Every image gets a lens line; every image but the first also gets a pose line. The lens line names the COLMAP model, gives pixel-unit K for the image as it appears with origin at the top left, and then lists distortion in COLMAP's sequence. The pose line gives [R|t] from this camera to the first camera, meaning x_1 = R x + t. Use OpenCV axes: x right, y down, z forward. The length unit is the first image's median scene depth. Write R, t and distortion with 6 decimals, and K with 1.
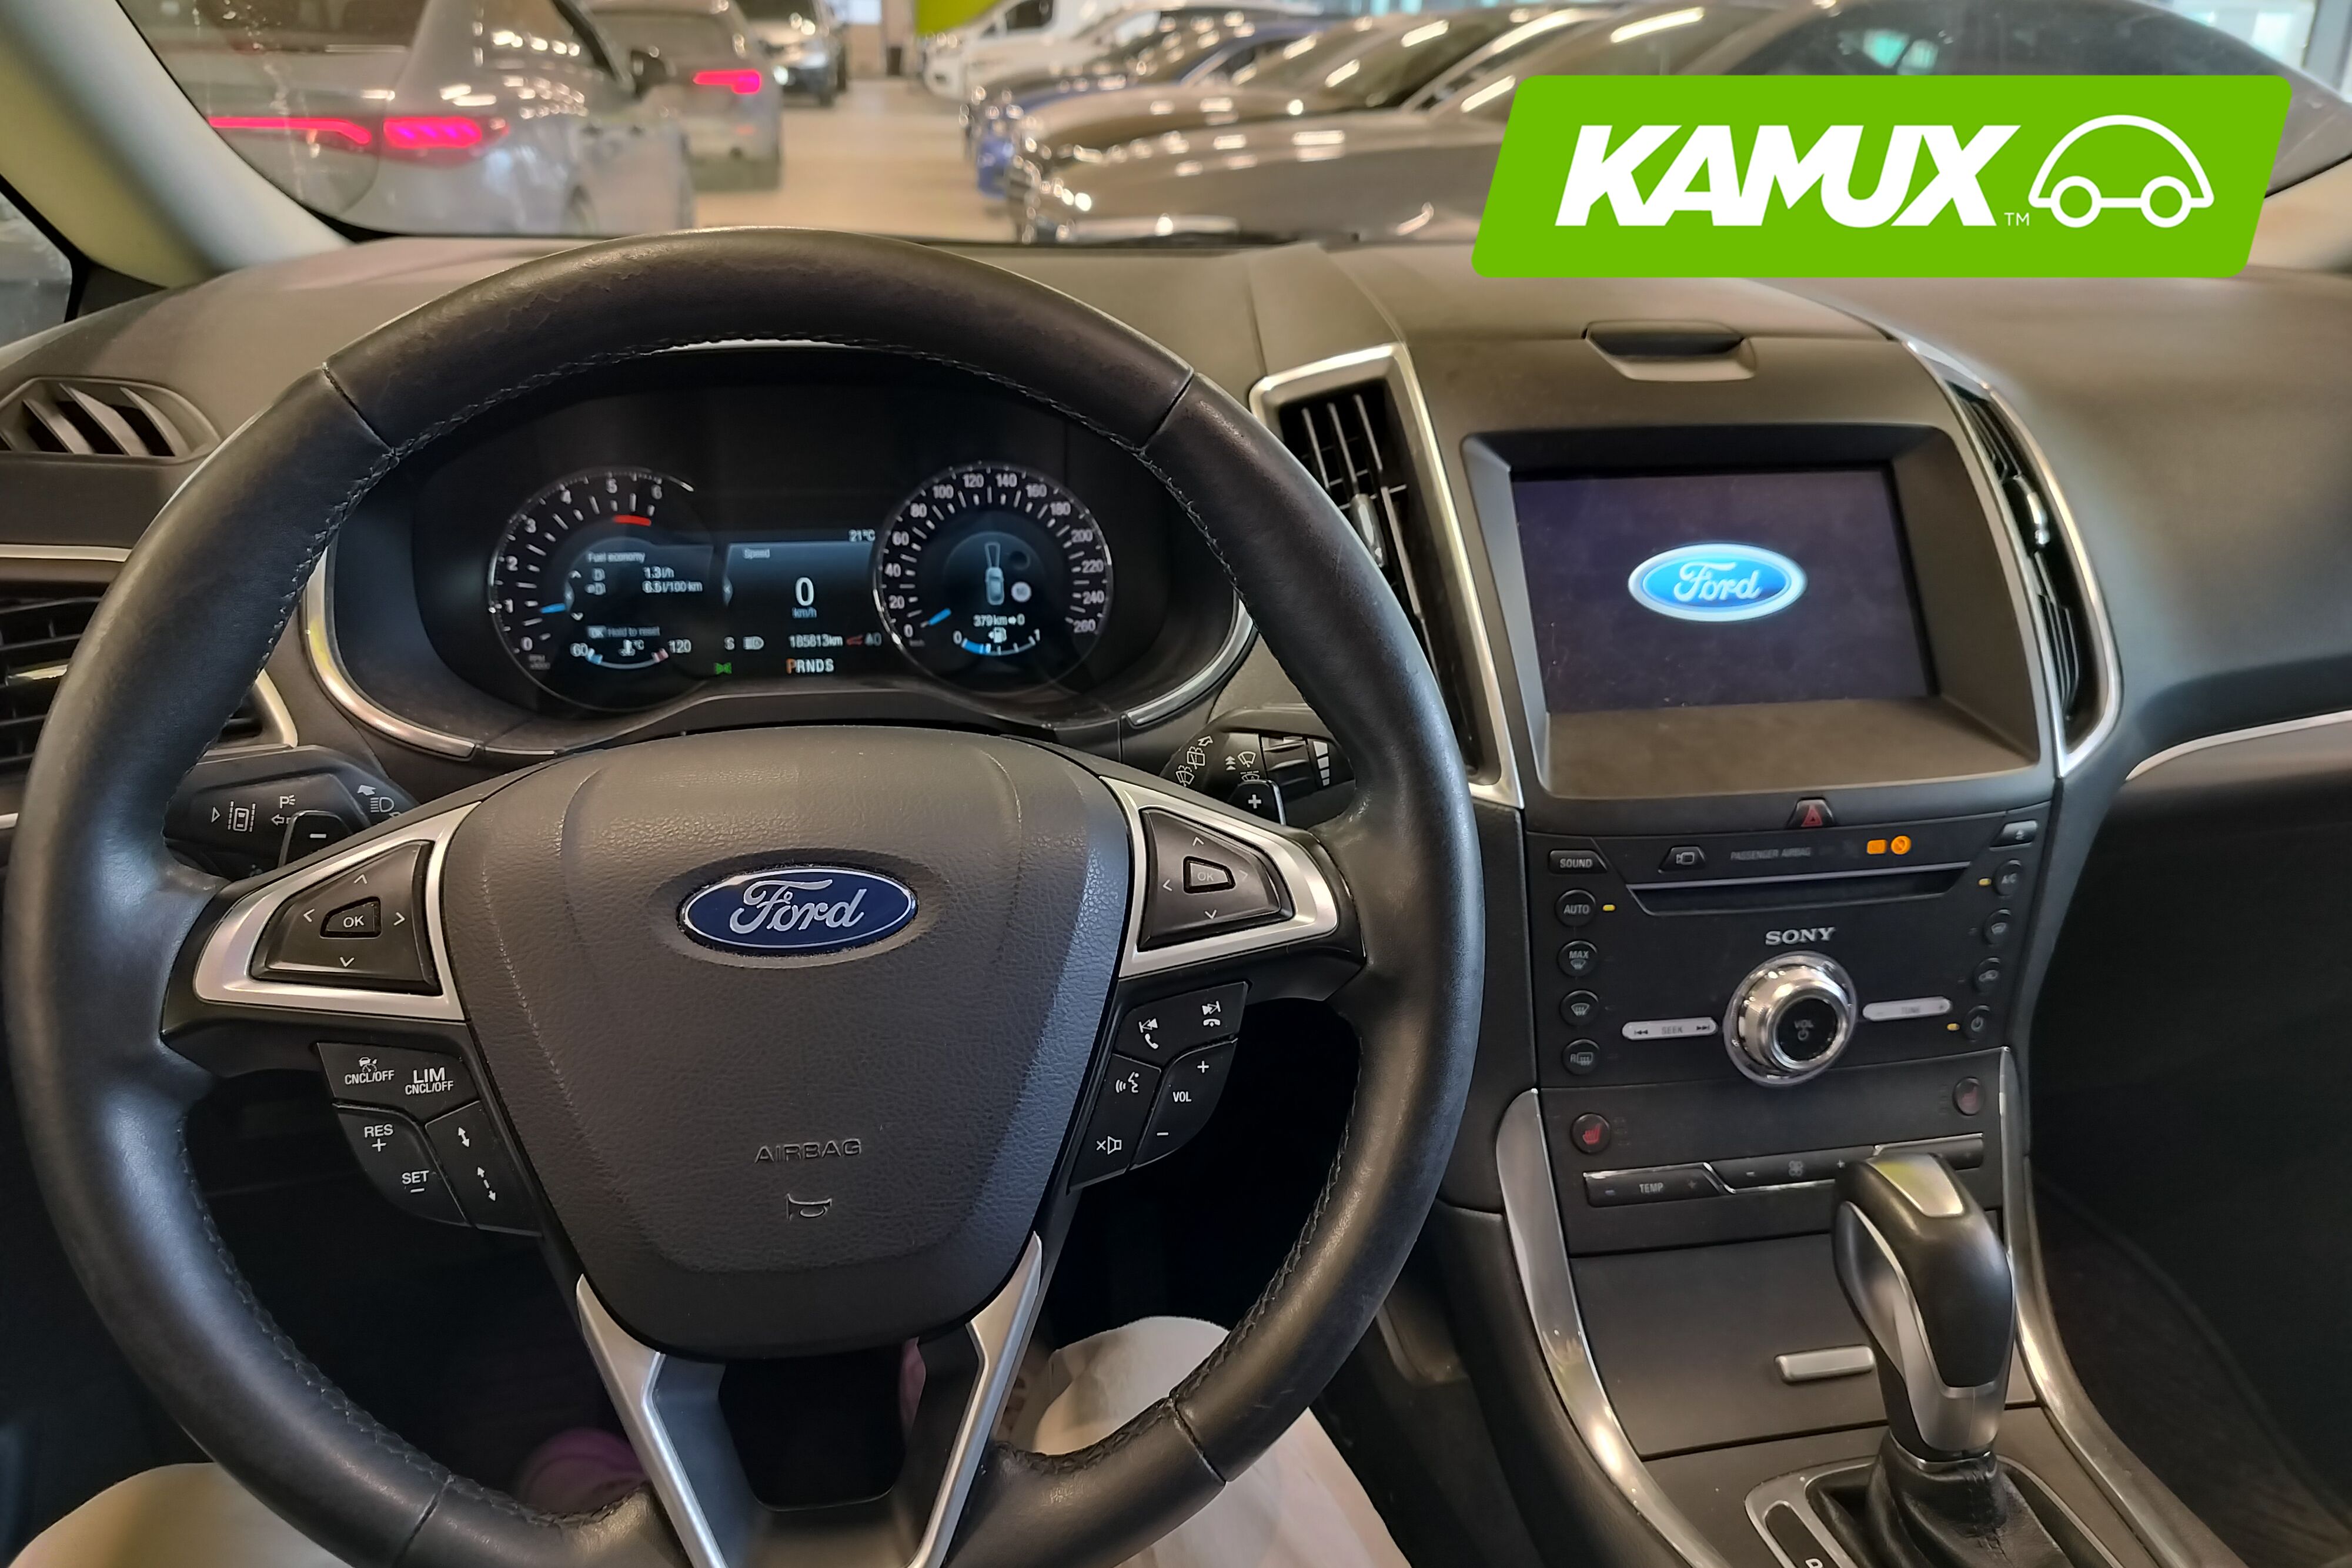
lens RADIAL K [[1587.5, 0, 1175.8], [0, 1587.5, 783.5], [0, 0, 1]] dist [0.005017, -0.005406]
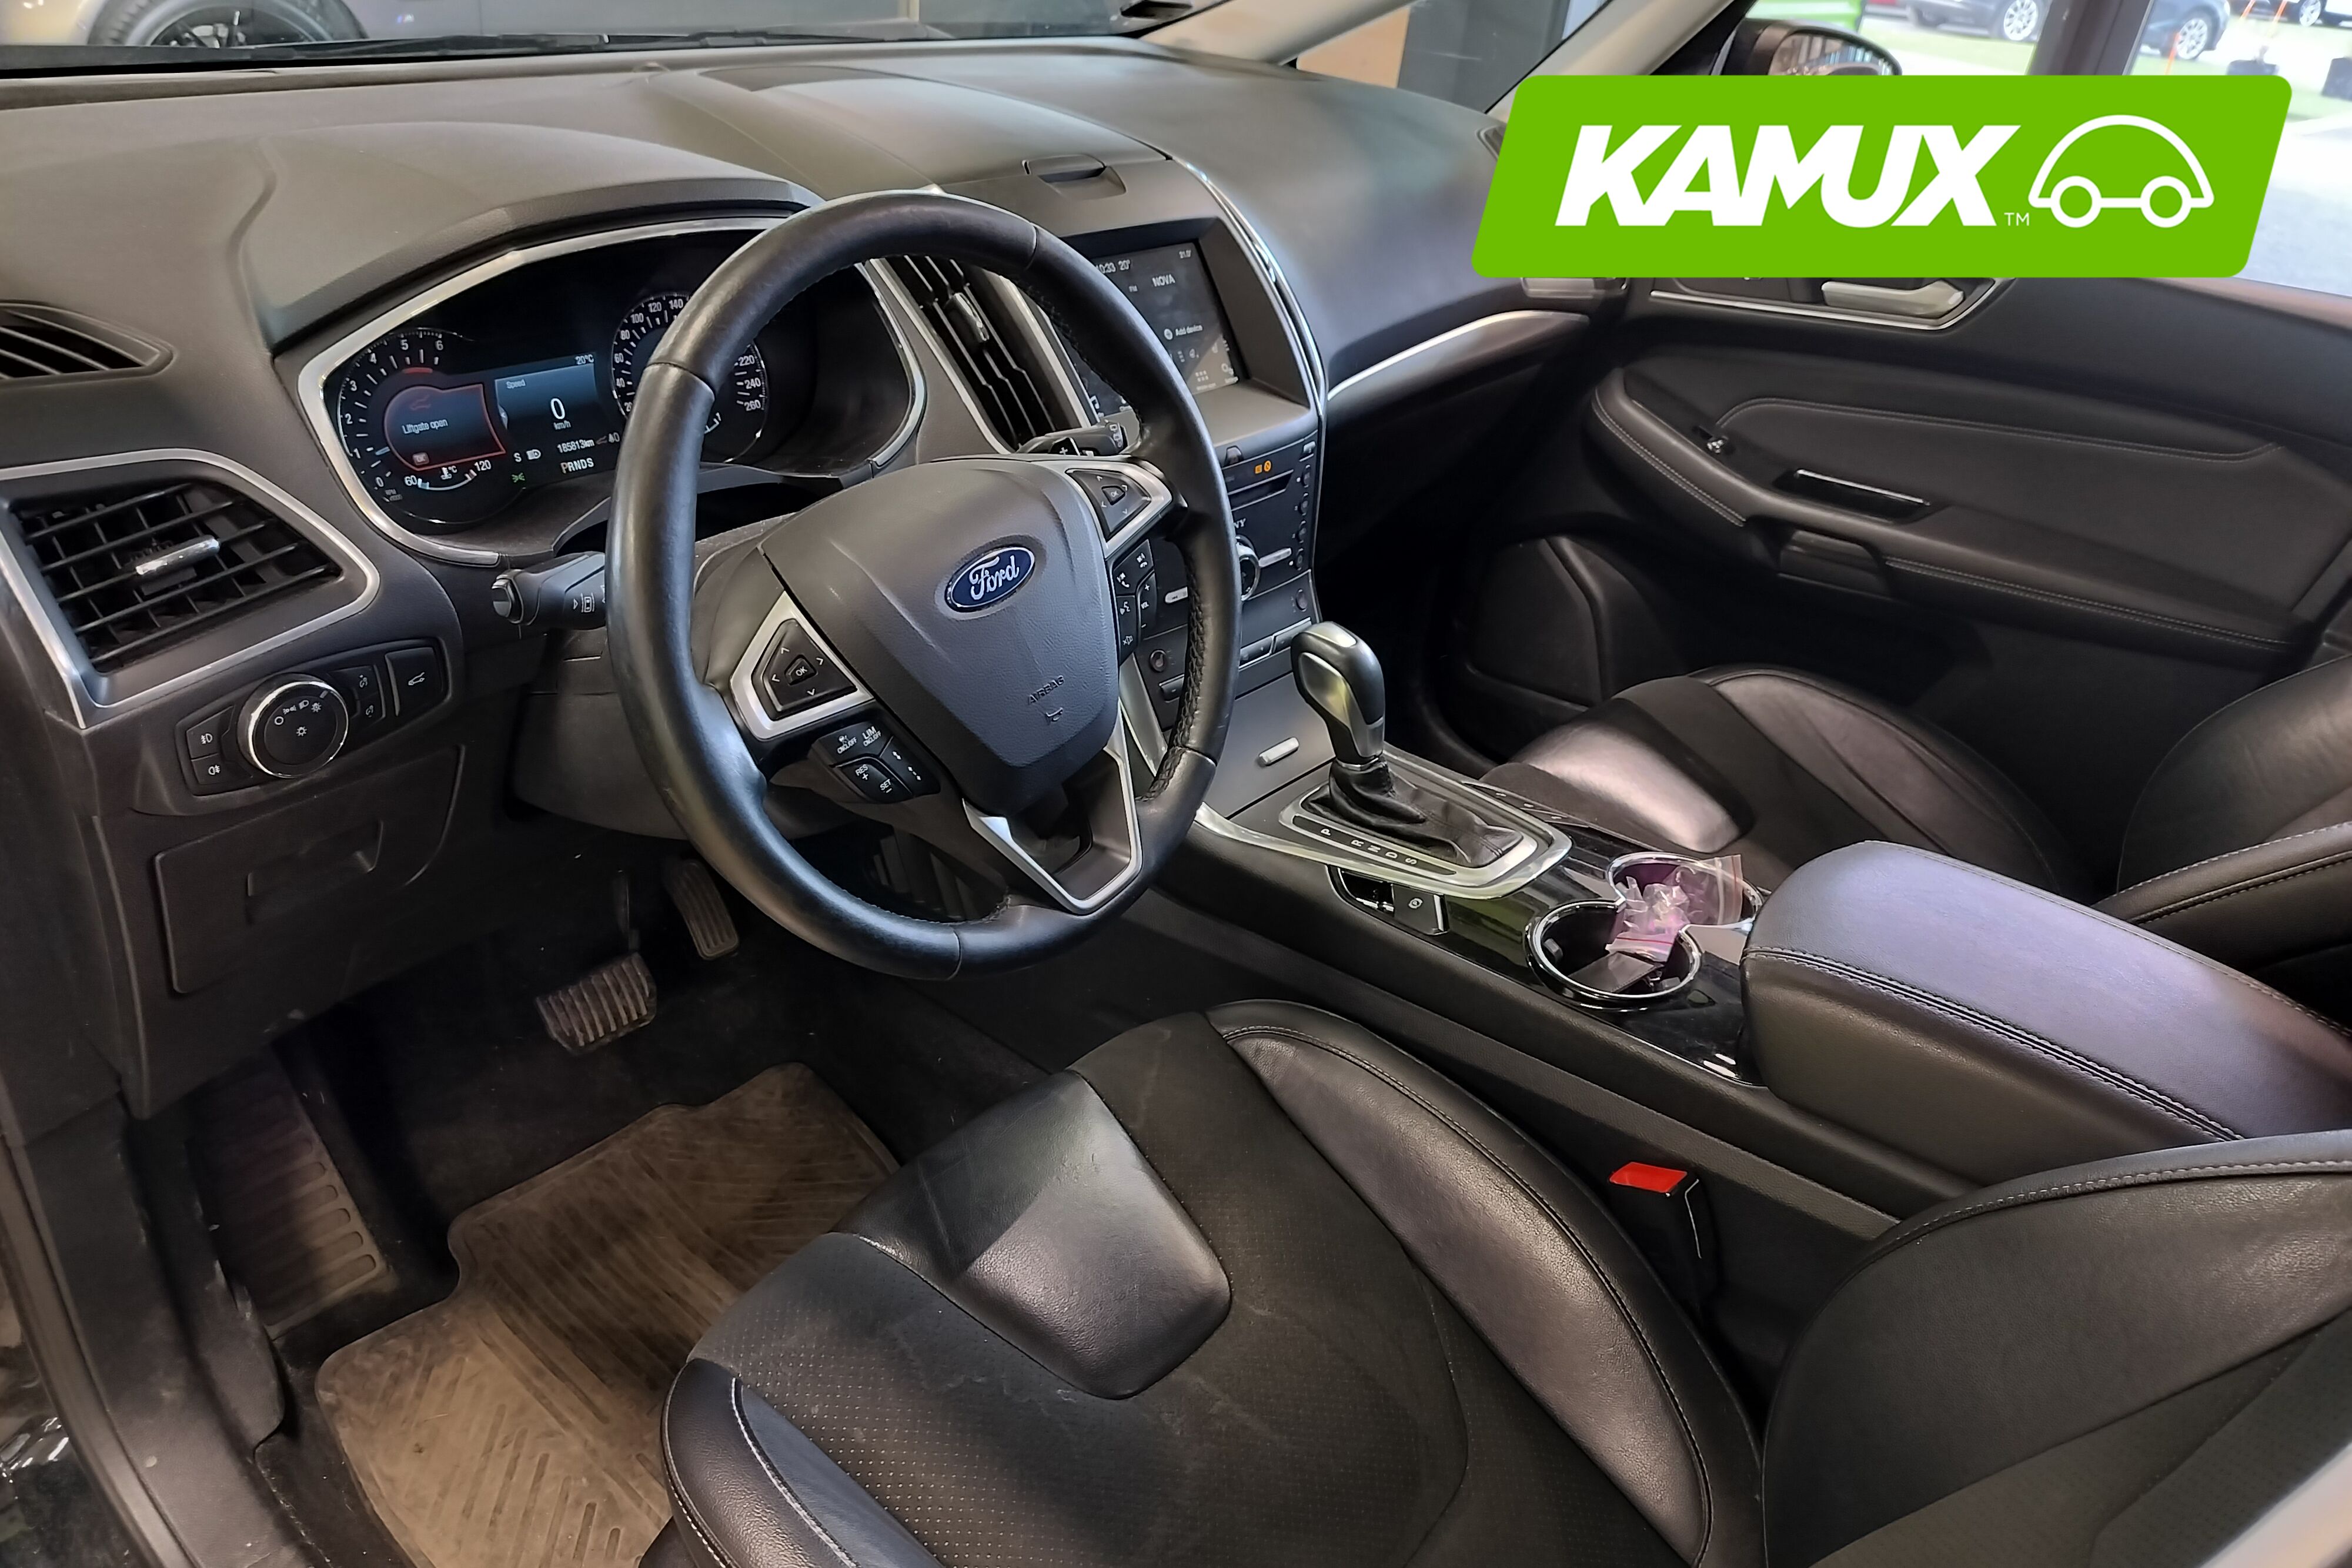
lens RADIAL K [[1587.5, 0, 1176.0], [0, 1587.5, 783.7], [0, 0, 1]] dist [0.005017, -0.005406]
pose [[0.799117, -0.268193, 0.538038, -0.619801], [0.162684, 0.958055, 0.235933, -0.051314], [-0.578746, -0.101008, 0.809228, -0.387855]]
